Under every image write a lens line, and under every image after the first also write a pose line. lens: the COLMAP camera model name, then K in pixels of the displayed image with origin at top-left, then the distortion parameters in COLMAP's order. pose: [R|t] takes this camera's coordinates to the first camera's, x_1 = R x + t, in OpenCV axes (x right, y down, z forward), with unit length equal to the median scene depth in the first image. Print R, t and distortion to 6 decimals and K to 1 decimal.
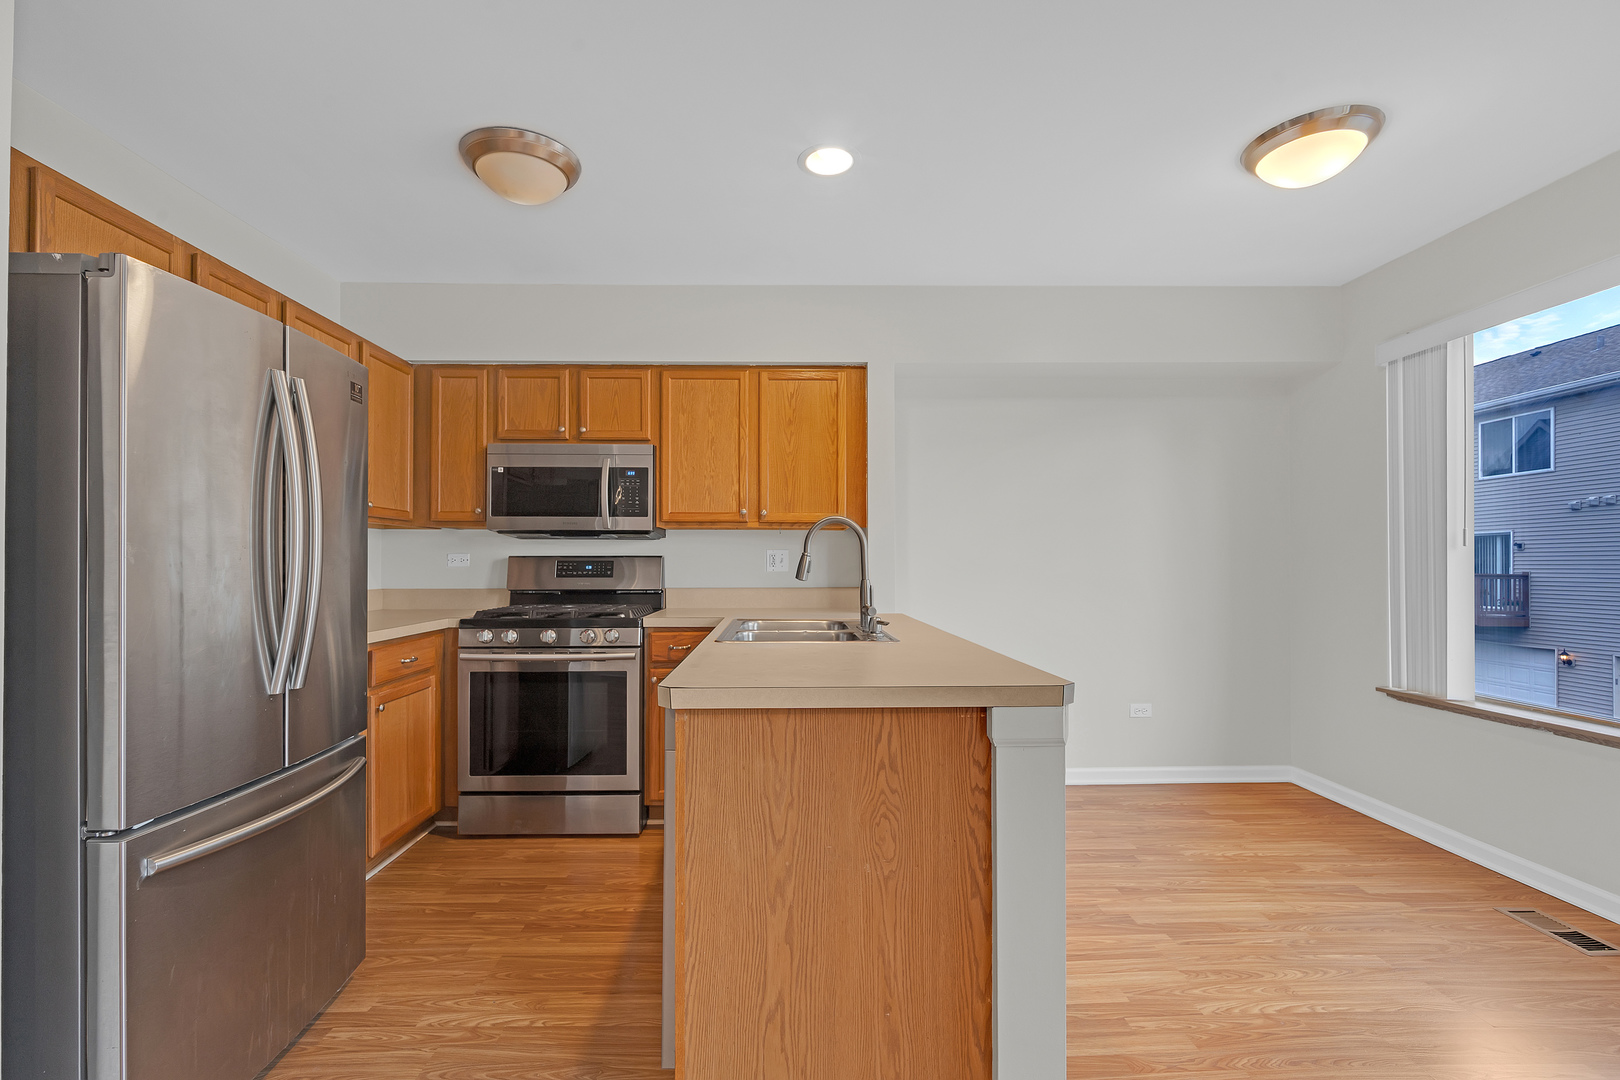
lens RADIAL K [[732.7, 0, 804.3], [0, 732.7, 561.0], [0, 0, 1]] dist [-0.002339, -0.000582]
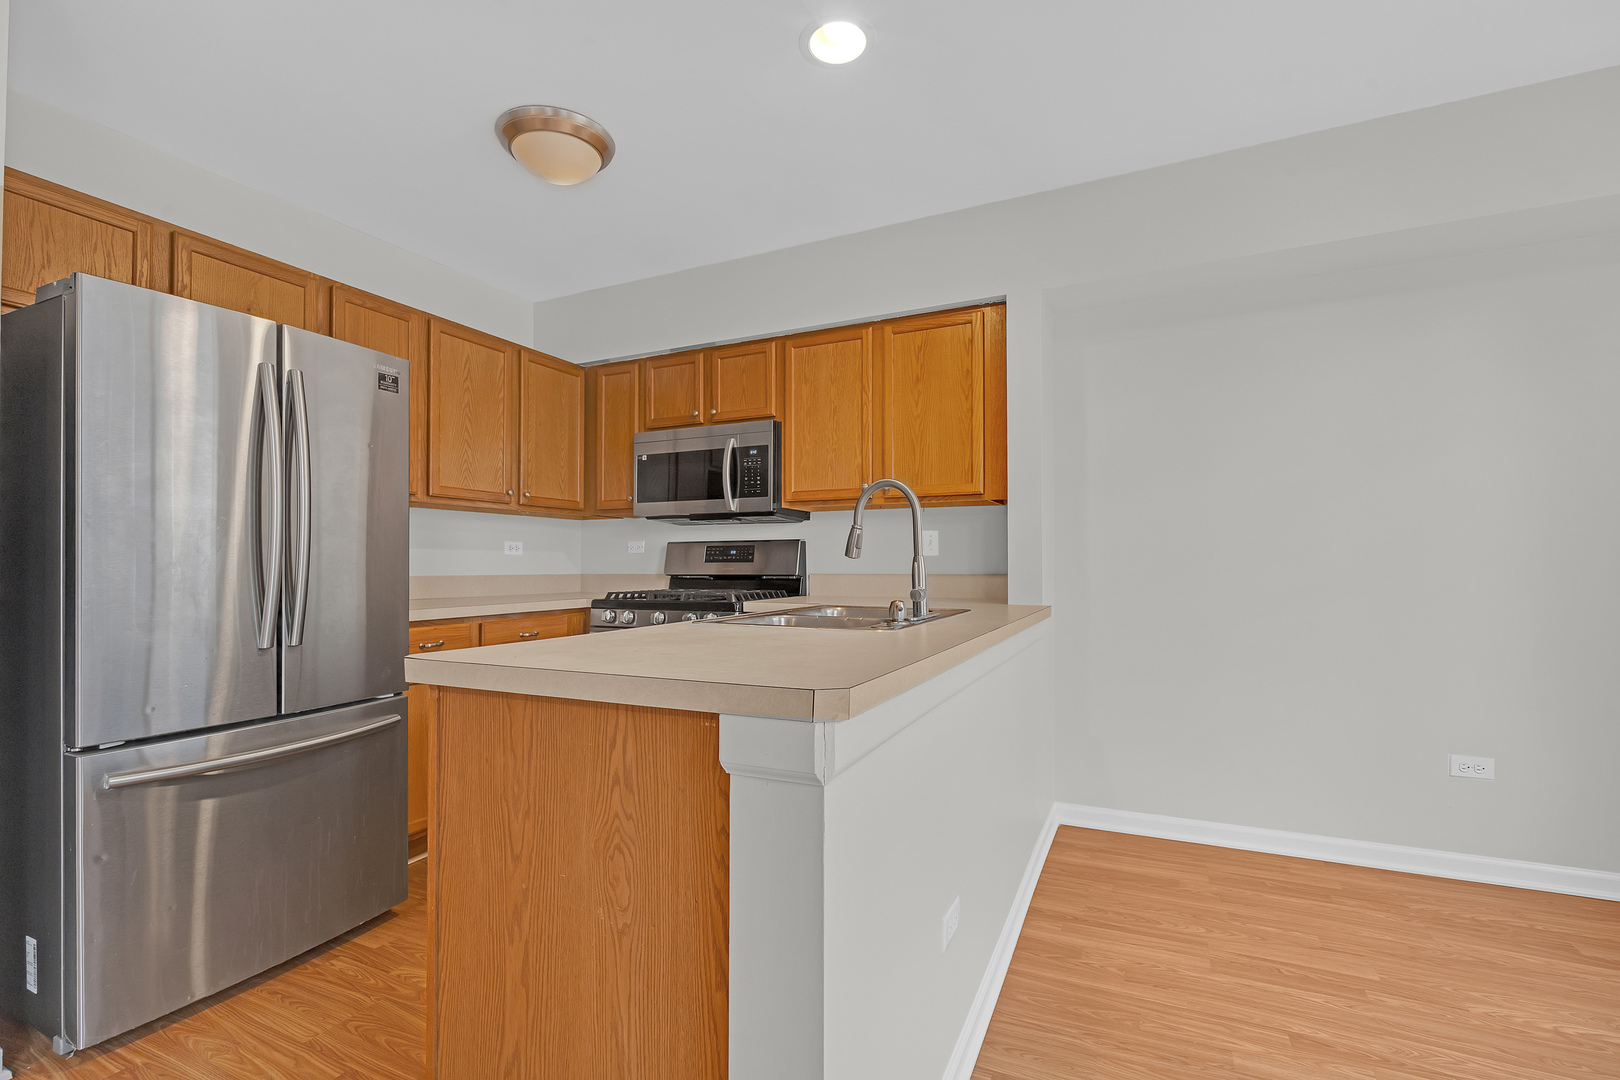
lens RADIAL K [[732.7, 0, 804.3], [0, 732.7, 561.0], [0, 0, 1]] dist [-0.002339, -0.000582]
pose [[0.889154, -0.004353, -0.457587, 0.260288], [0.003655, 0.999990, -0.002410, 0.025028], [0.457594, 0.000470, 0.889161, 0.179317]]
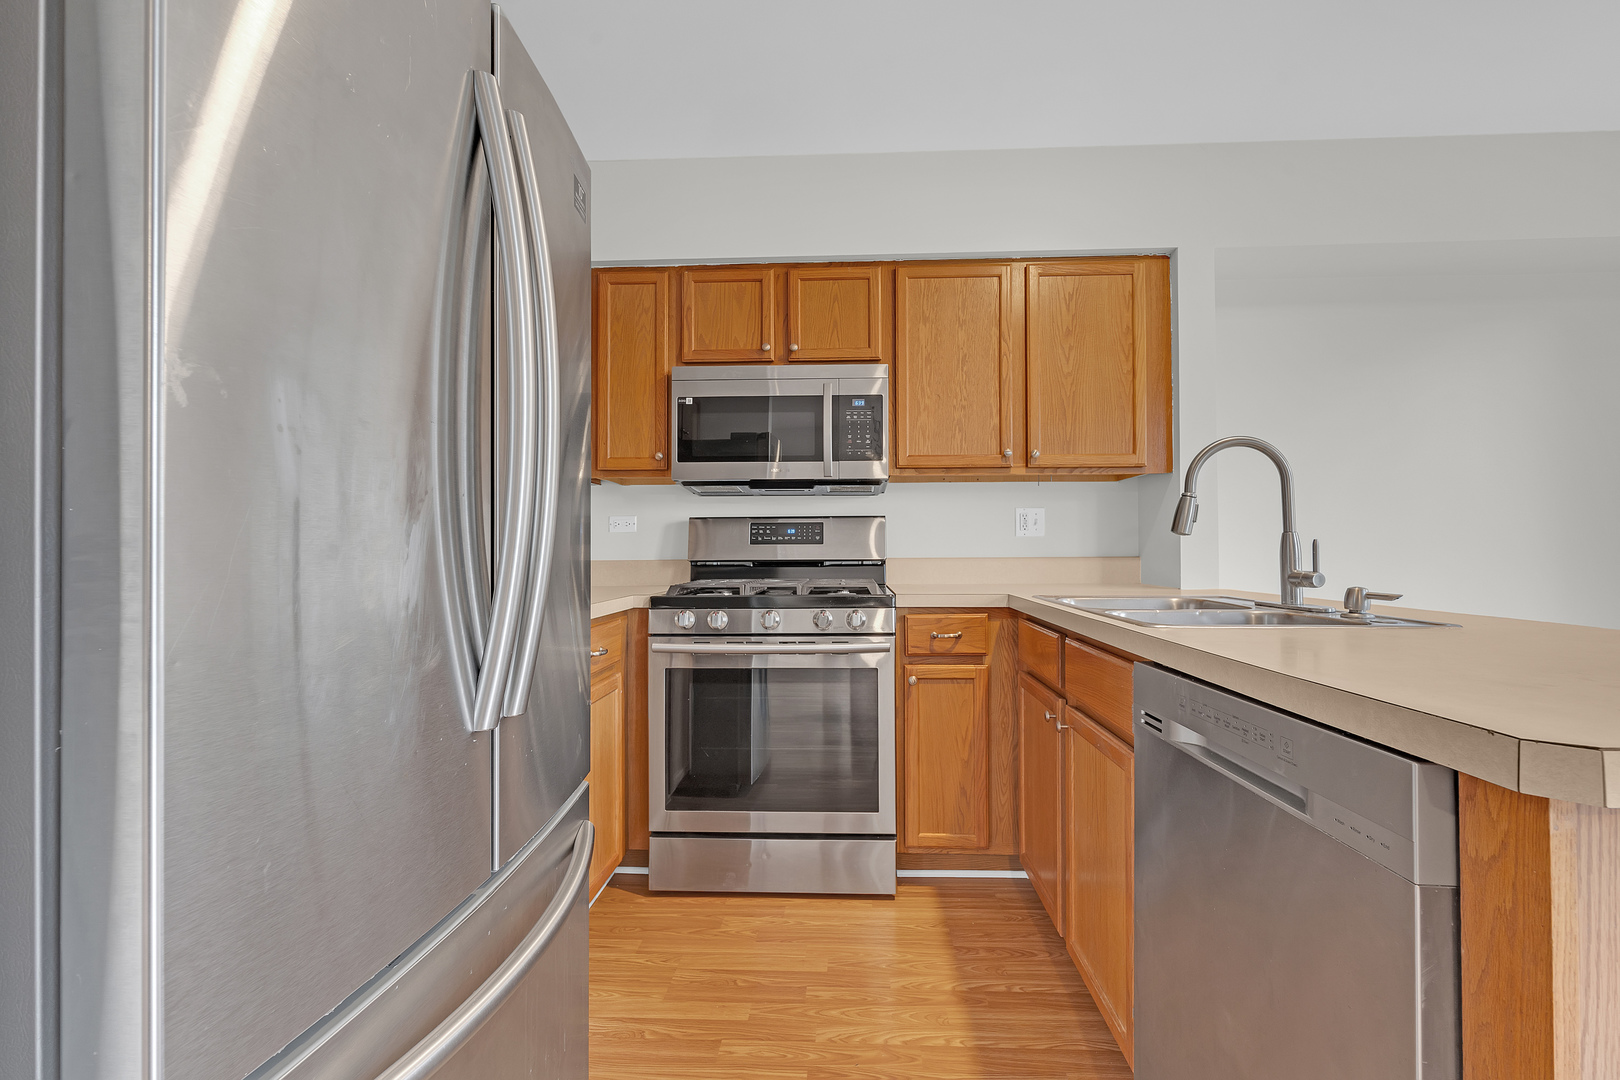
lens RADIAL K [[728.2, 0, 828.7], [0, 728.2, 543.6], [0, 0, 1]] dist [-0.008945, -0.000228]
pose [[0.997899, -0.005210, -0.064586, -0.220549], [0.004746, 0.999962, -0.007328, 0.029638], [0.064622, 0.007007, 0.997885, 0.254769]]
